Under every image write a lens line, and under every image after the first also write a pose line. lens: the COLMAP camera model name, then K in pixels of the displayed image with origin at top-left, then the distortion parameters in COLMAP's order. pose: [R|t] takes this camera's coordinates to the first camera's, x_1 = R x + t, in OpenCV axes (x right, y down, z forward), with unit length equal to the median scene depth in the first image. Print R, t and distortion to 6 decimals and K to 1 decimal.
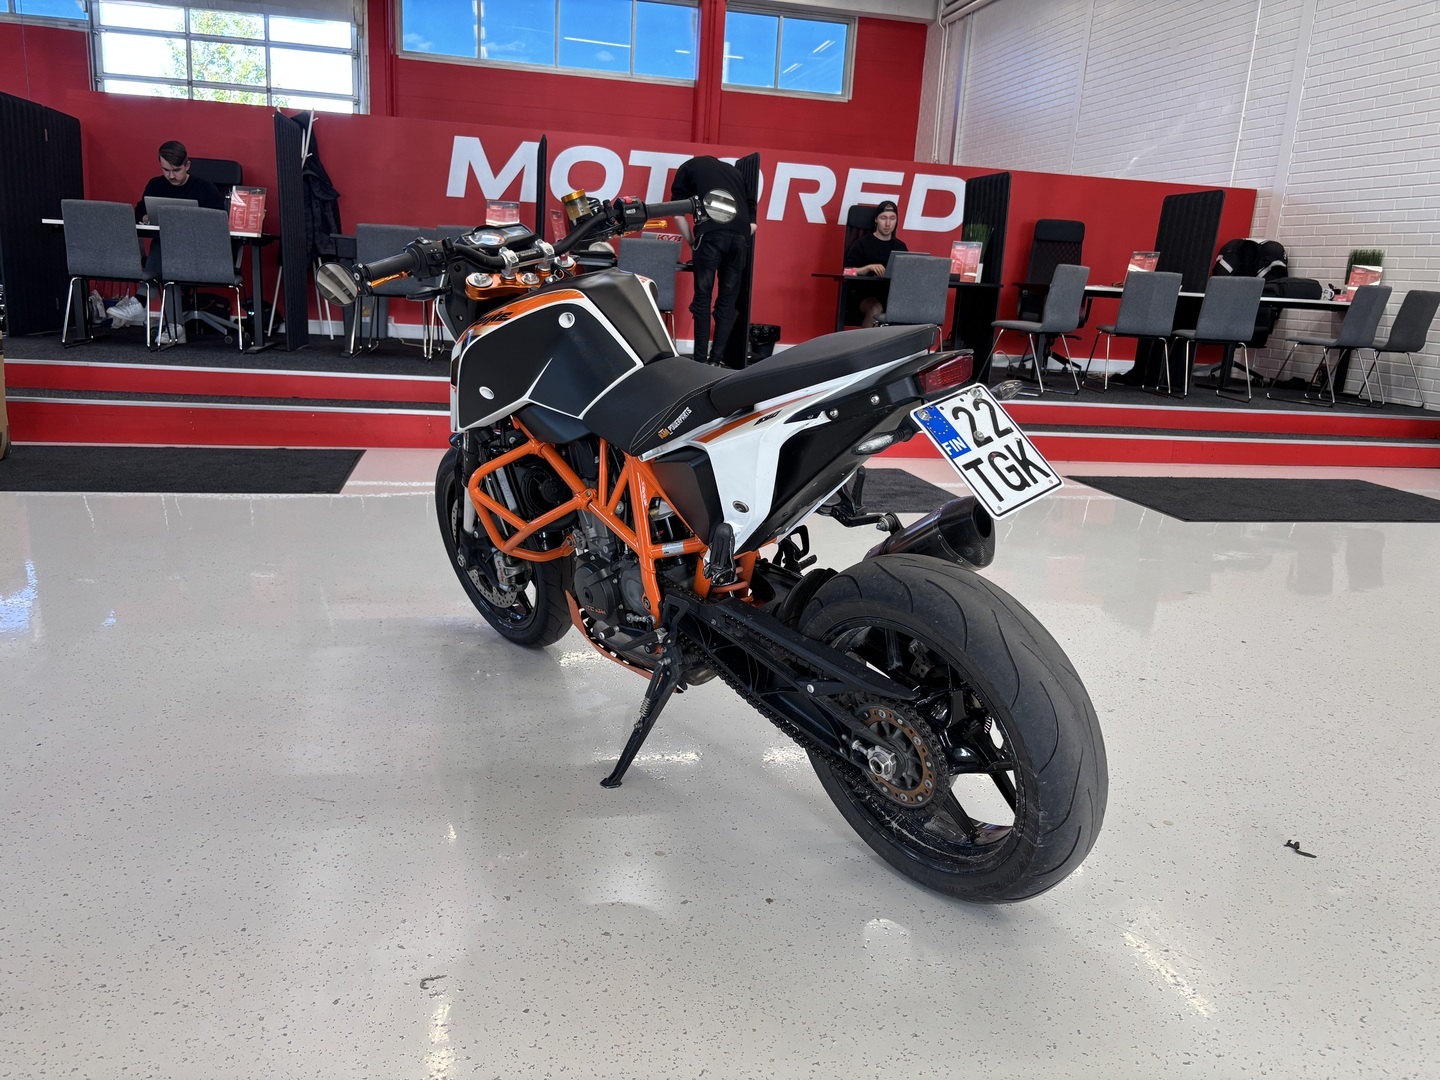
lens RADIAL K [[1091.8, 0, 720.0], [0, 1091.8, 540.0], [0, 0, 1]] dist [0.009414, 0.004353]
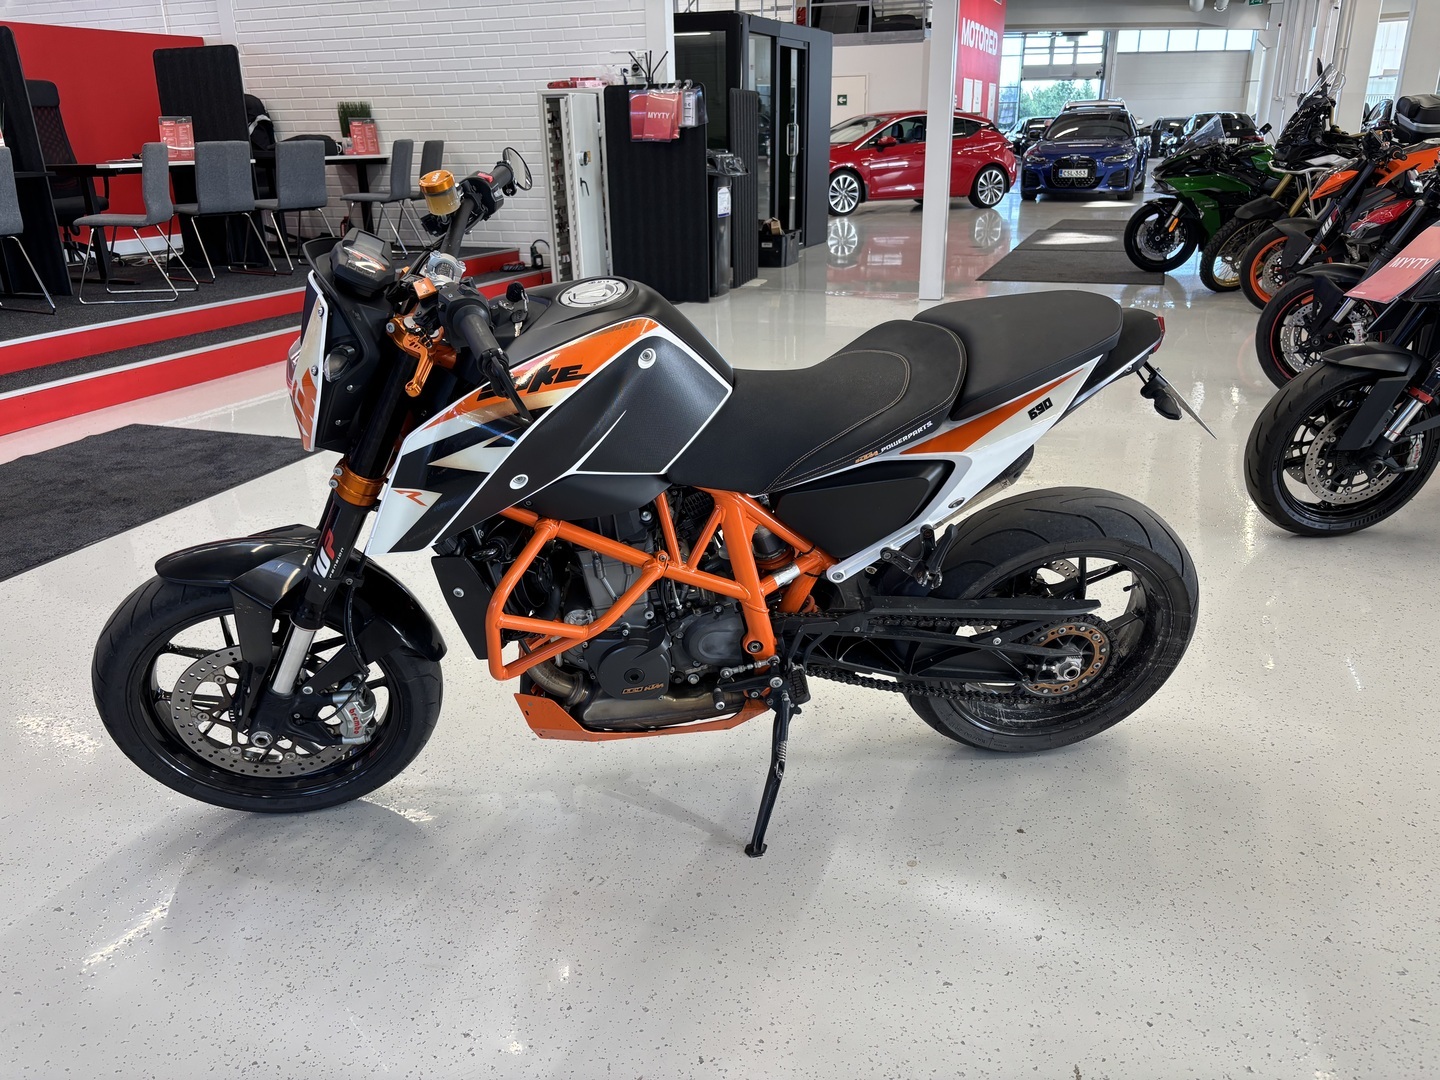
lens RADIAL K [[1110.5, 0, 720.0], [0, 1110.5, 540.0], [0, 0, 1]] dist [0.015822, -0.000856]
pose [[0.536575, -0.356493, 0.764853, -0.299128], [0.249531, 0.932879, 0.259752, -0.106692], [-0.806115, 0.051478, 0.589515, 0.194161]]
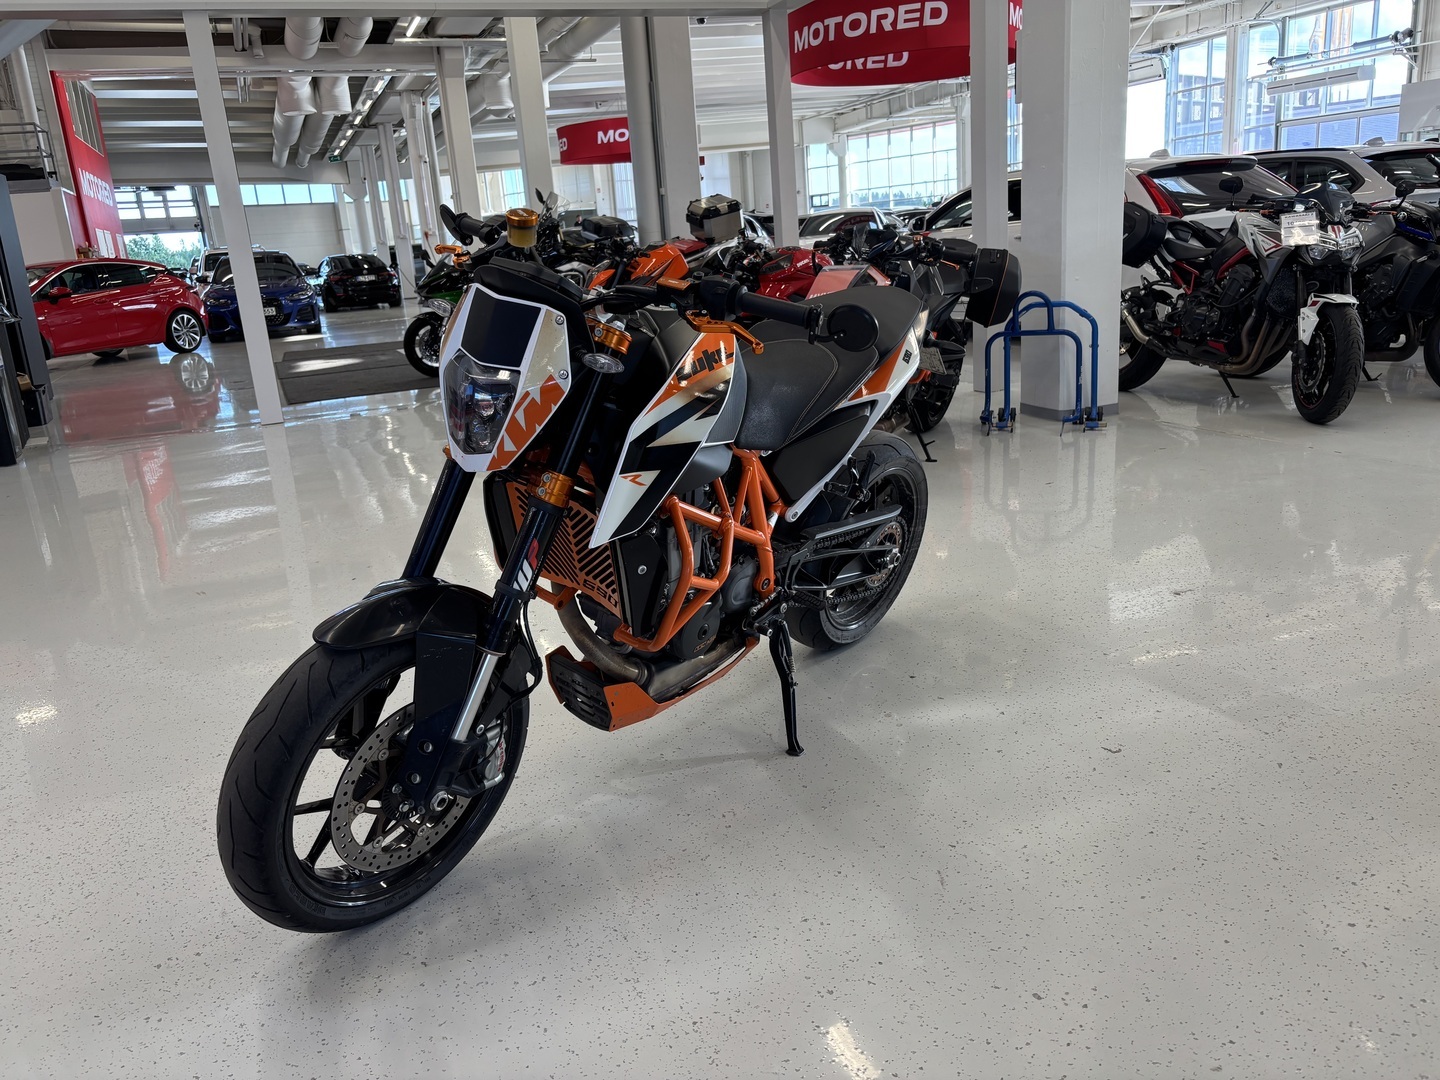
lens RADIAL K [[1110.5, 0, 720.0], [0, 1110.5, 540.0], [0, 0, 1]] dist [0.015822, -0.000856]
pose [[-0.195705, -0.302698, 0.932777, -0.434960], [0.297268, 0.888105, 0.350571, -0.154405], [-0.934522, 0.345894, -0.083825, 0.445964]]
